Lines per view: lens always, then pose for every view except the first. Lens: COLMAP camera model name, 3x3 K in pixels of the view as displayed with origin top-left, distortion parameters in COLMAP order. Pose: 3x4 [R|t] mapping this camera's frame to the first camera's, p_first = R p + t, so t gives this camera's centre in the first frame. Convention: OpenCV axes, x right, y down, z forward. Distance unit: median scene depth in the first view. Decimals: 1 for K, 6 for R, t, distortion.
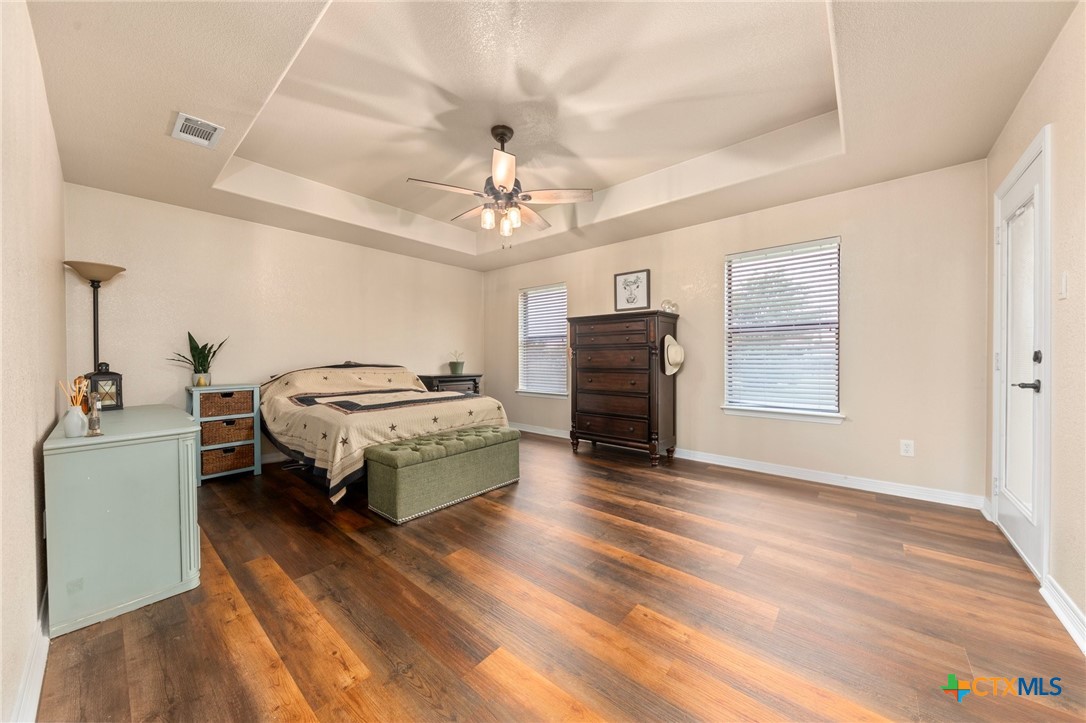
lens RADIAL K [[373.8, 0, 549.4], [0, 373.8, 359.7], [0, 0, 1]] dist [0.015705, -0.006234]
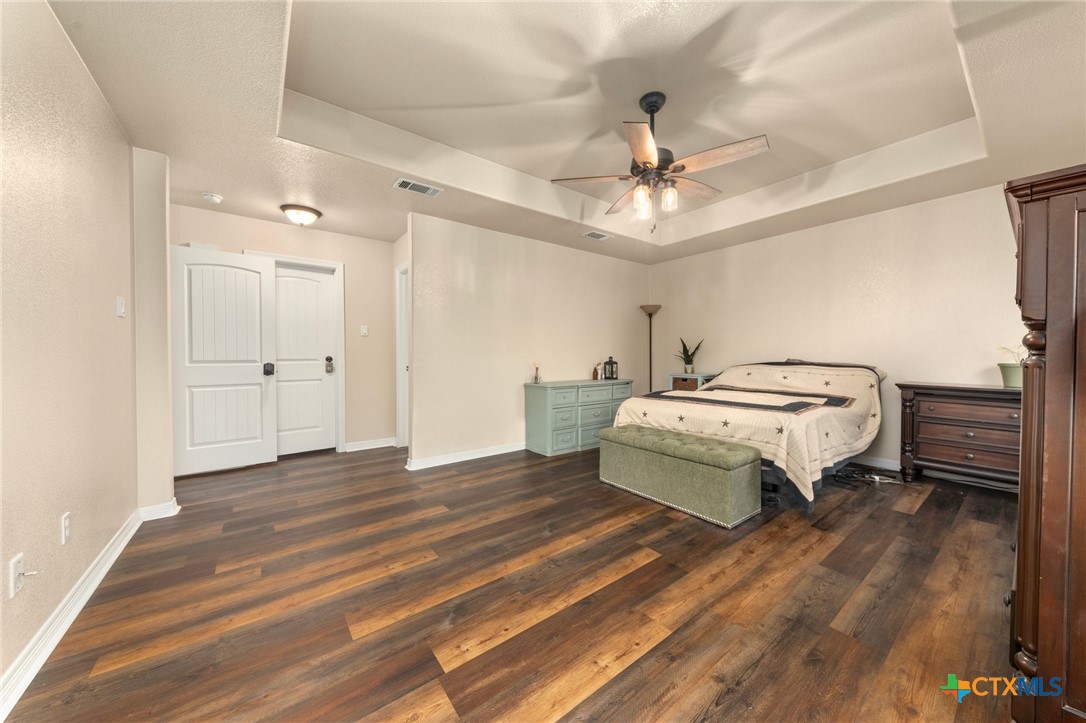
lens RADIAL K [[373.8, 0, 549.4], [0, 373.8, 359.7], [0, 0, 1]] dist [0.015705, -0.006234]
pose [[-0.212079, 0.018652, -0.977074, 0.758032], [-0.006626, 0.999767, 0.020524, -0.012697], [0.977230, 0.010827, -0.211906, 0.904699]]
